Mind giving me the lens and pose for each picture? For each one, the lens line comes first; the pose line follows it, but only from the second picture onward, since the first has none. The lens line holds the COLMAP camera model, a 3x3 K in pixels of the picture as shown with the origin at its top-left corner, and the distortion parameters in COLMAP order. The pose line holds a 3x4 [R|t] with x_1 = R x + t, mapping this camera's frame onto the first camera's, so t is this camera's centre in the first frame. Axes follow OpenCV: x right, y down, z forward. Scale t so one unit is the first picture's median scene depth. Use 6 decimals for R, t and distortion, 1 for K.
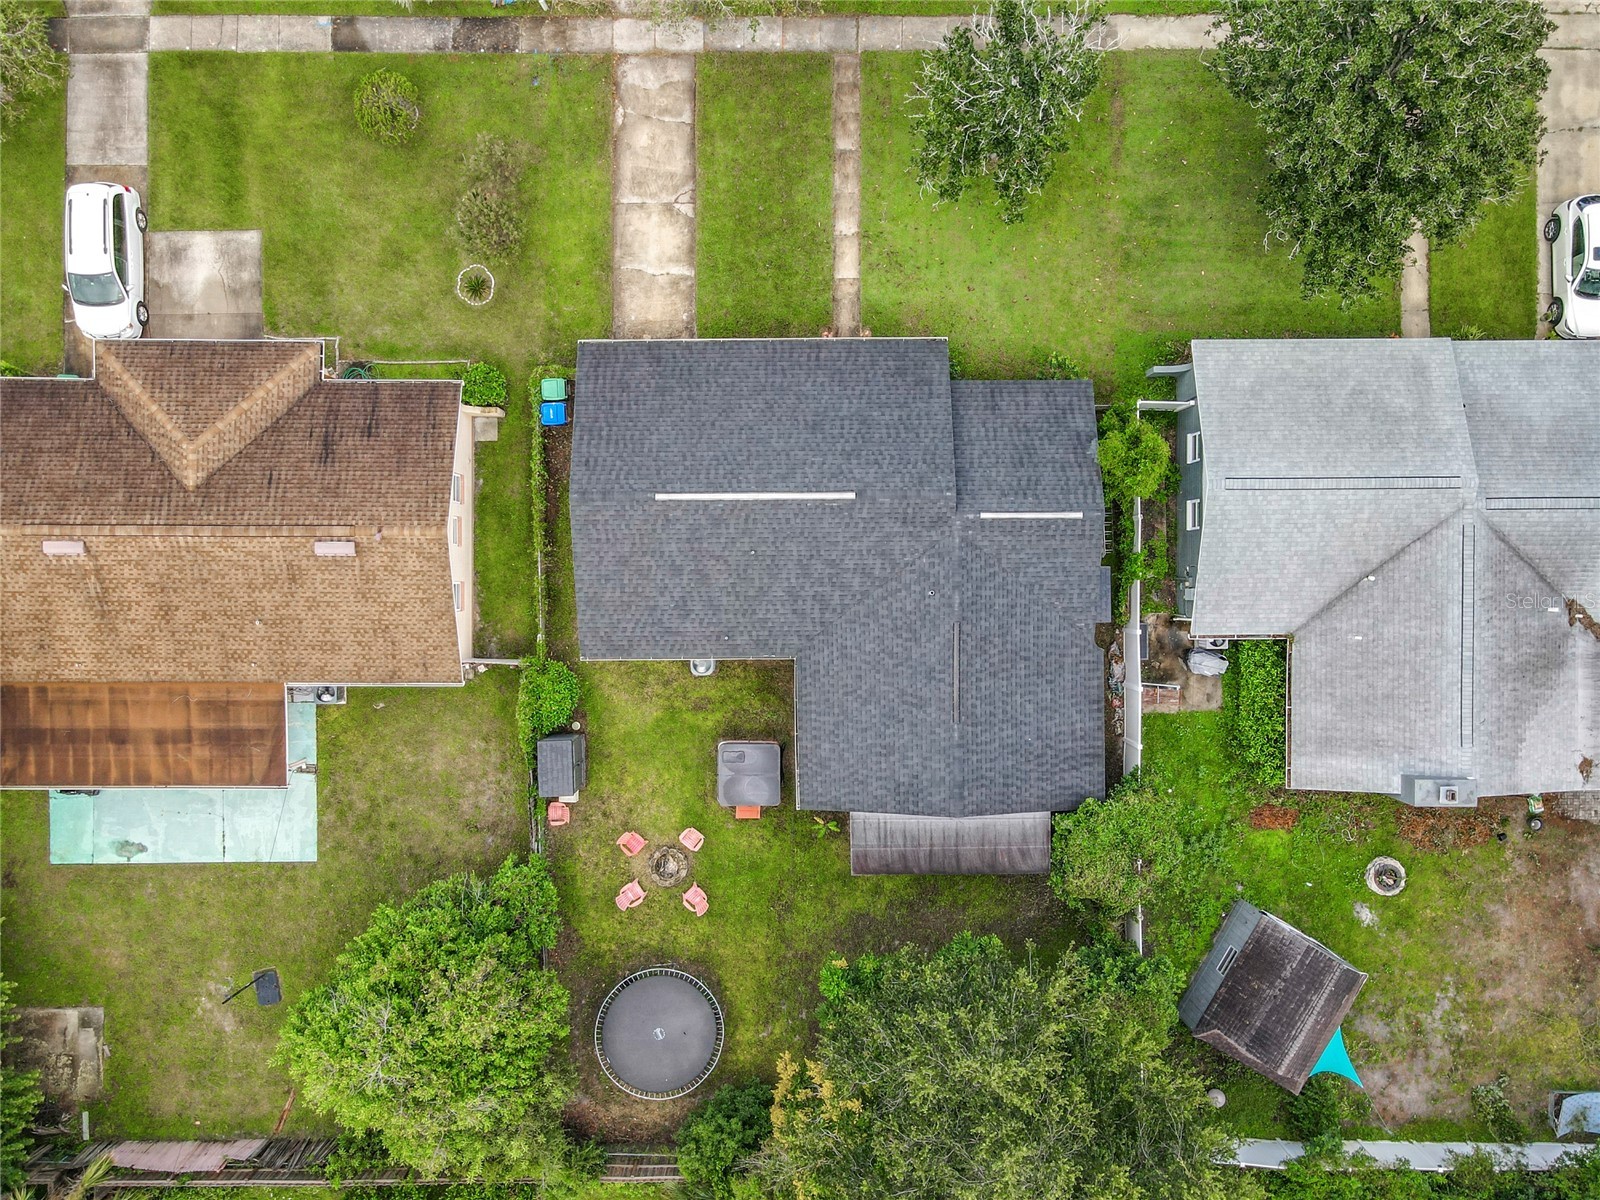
lens RADIAL K [[1162.0, 0, 800.0], [0, 1162.0, 600.0], [0, 0, 1]] dist [-0.003106, 0.042828]
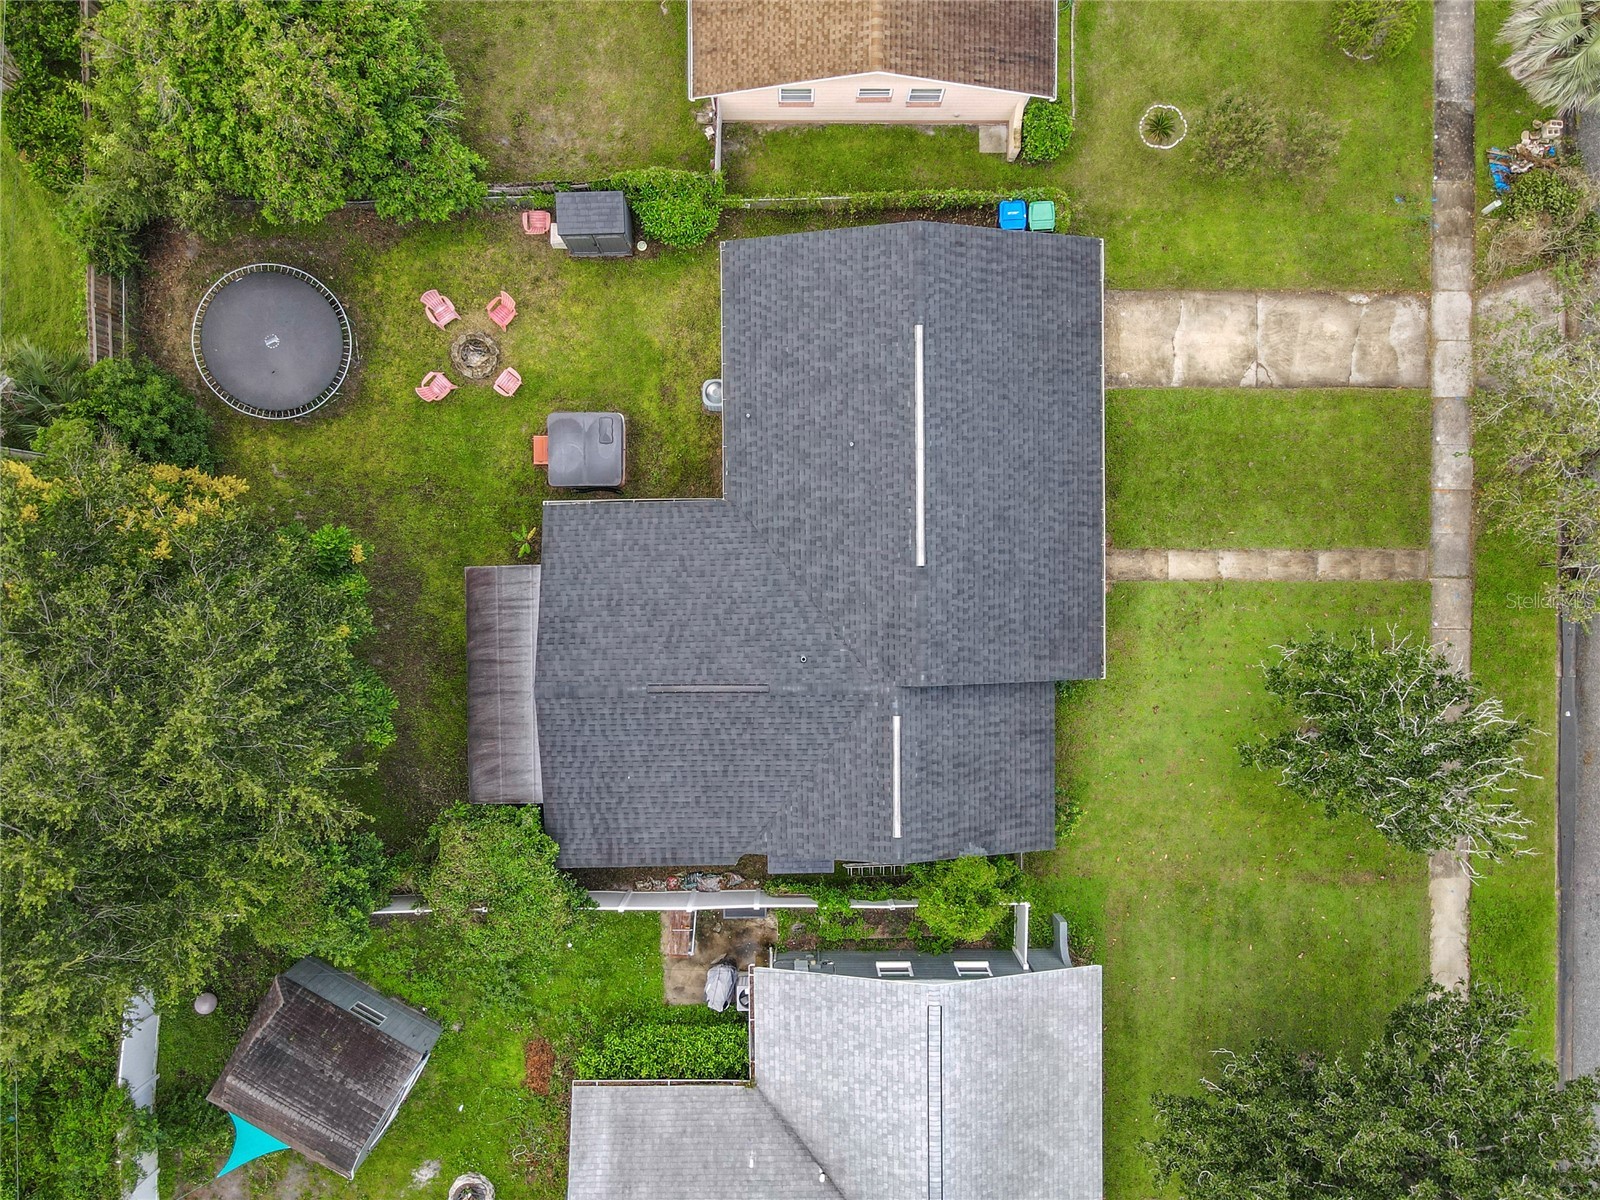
lens RADIAL K [[1213.6, 0, 800.0], [0, 1213.6, 600.0], [0, 0, 1]] dist [0.005045, 0.038579]
pose [[0.002593, 0.999680, 0.025174, 0.045210], [-0.999789, 0.003105, -0.020315, 0.013106], [-0.020387, -0.025116, 0.999477, 0.117808]]
